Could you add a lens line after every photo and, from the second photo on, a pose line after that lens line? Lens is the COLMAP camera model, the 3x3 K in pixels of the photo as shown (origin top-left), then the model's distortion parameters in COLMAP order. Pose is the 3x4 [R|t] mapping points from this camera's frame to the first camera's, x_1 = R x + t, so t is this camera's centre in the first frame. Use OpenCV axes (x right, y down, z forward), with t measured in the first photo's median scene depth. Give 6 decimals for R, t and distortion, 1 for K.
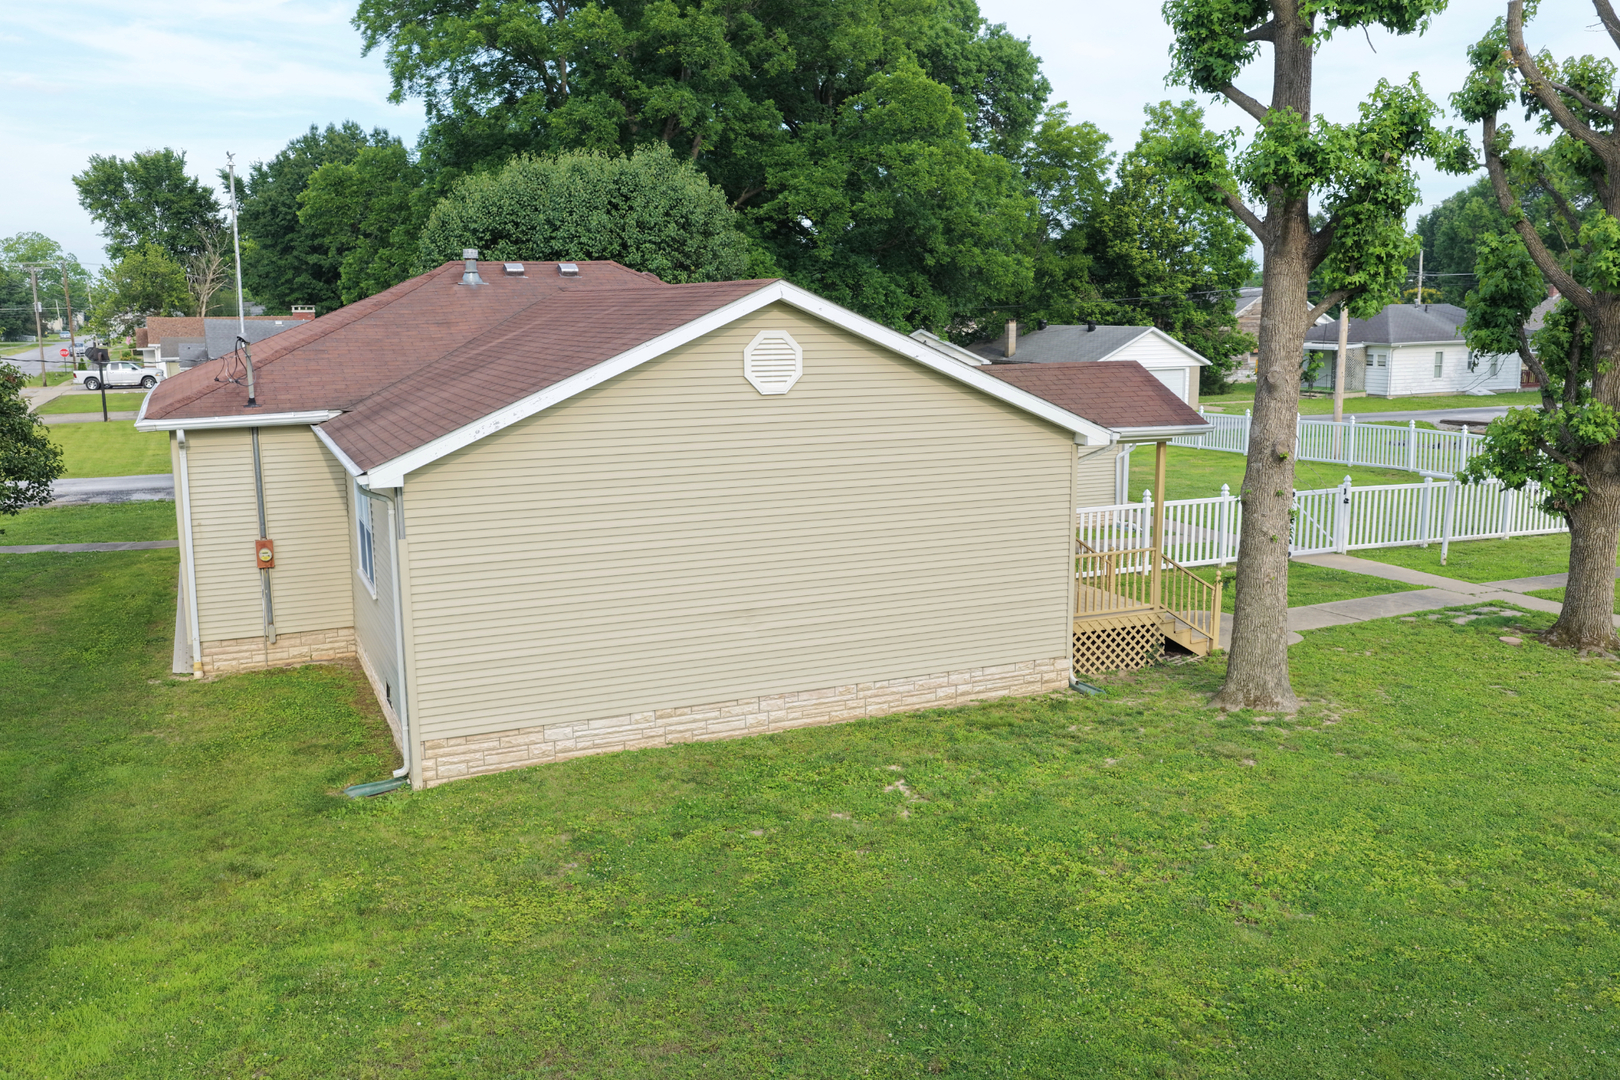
lens RADIAL K [[1348.0, 0, 815.9], [0, 1348.0, 542.2], [0, 0, 1]] dist [-0.003748, 0.008306]
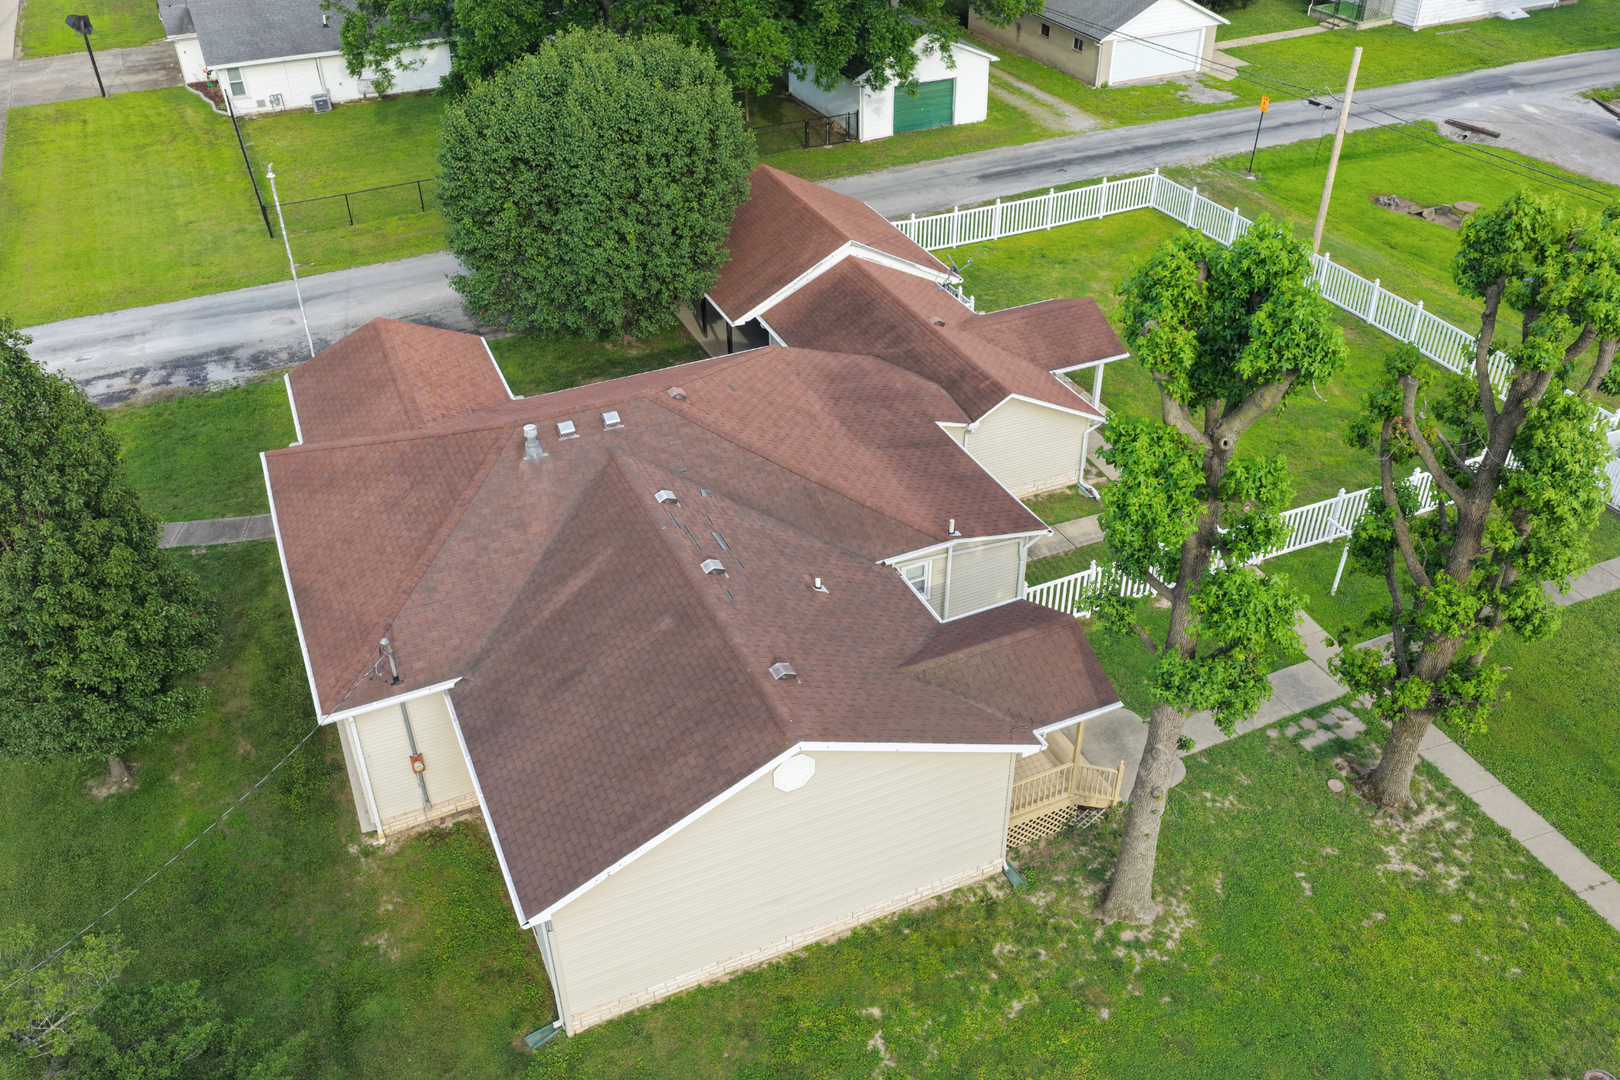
lens RADIAL K [[1348.0, 0, 816.9], [0, 1348.0, 545.7], [0, 0, 1]] dist [-0.003748, 0.008306]
pose [[0.999992, -0.002270, -0.003228, -0.002150], [0.003417, 0.907383, 0.420291, -0.805387], [0.001975, -0.420299, 0.907384, -0.146955]]
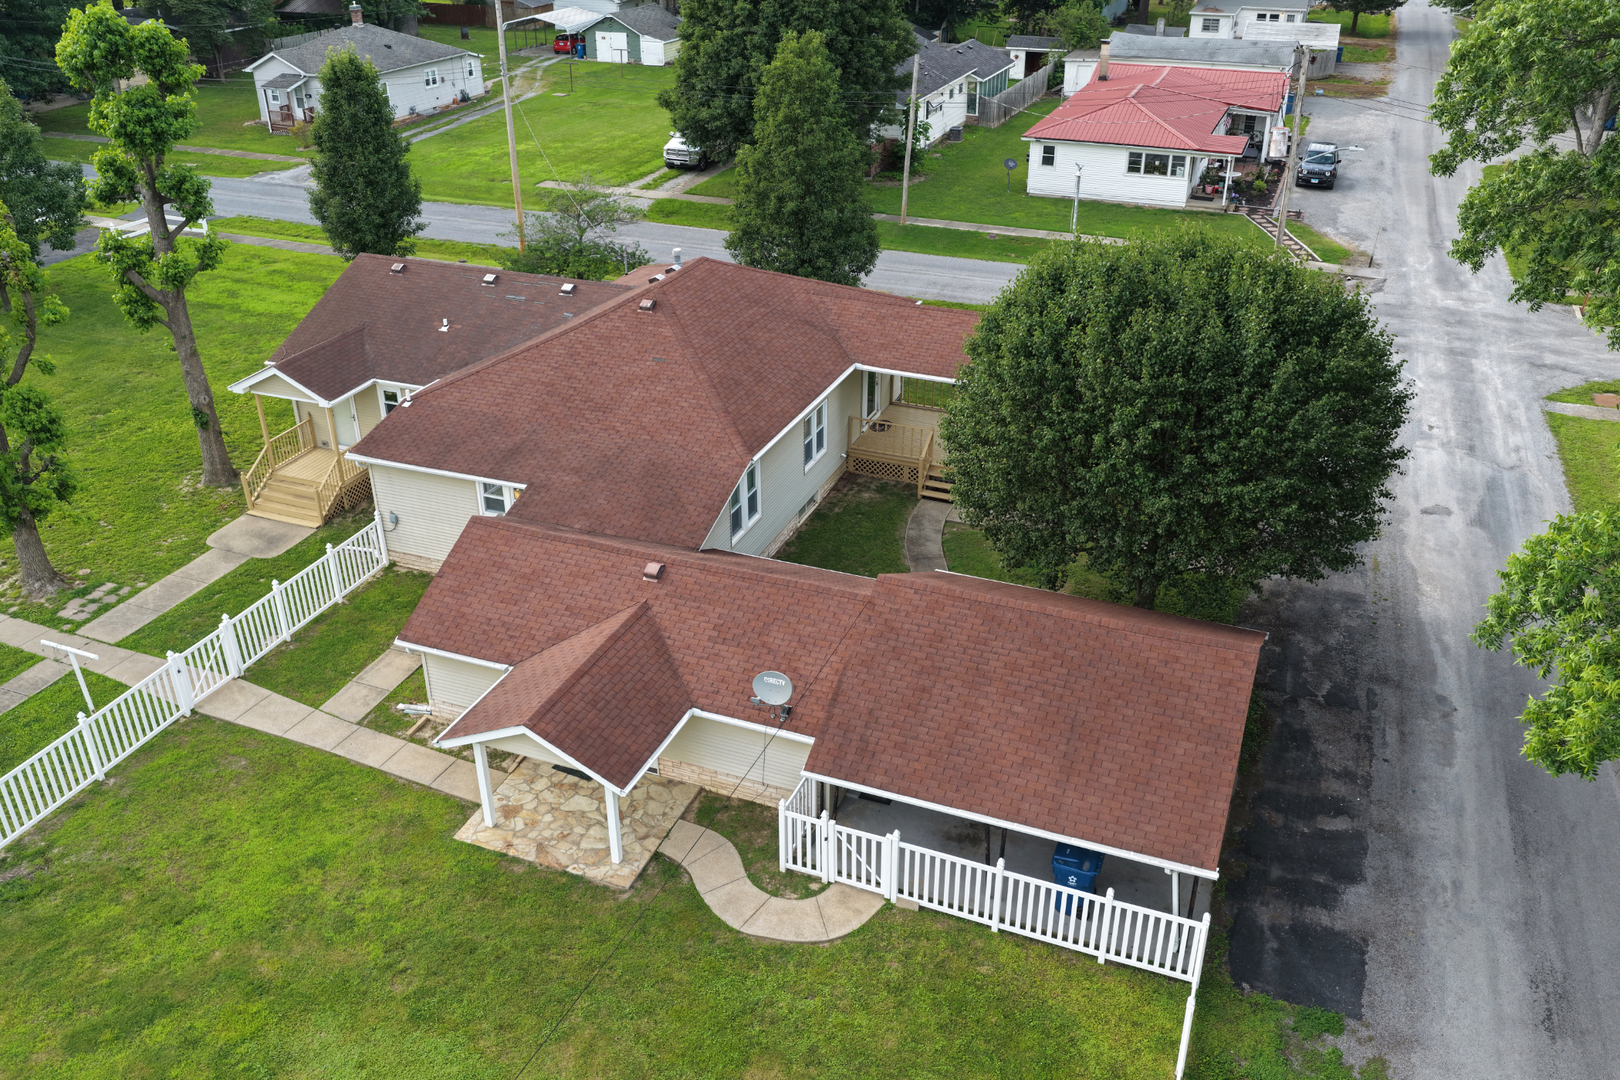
lens RADIAL K [[1348.0, 0, 812.3], [0, 1348.0, 536.5], [0, 0, 1]] dist [-0.003748, 0.008306]
pose [[-0.721097, 0.330947, -0.608682, 0.978495], [-0.118754, 0.806498, 0.579188, -1.192982], [0.682581, 0.489934, -0.542261, 2.836107]]
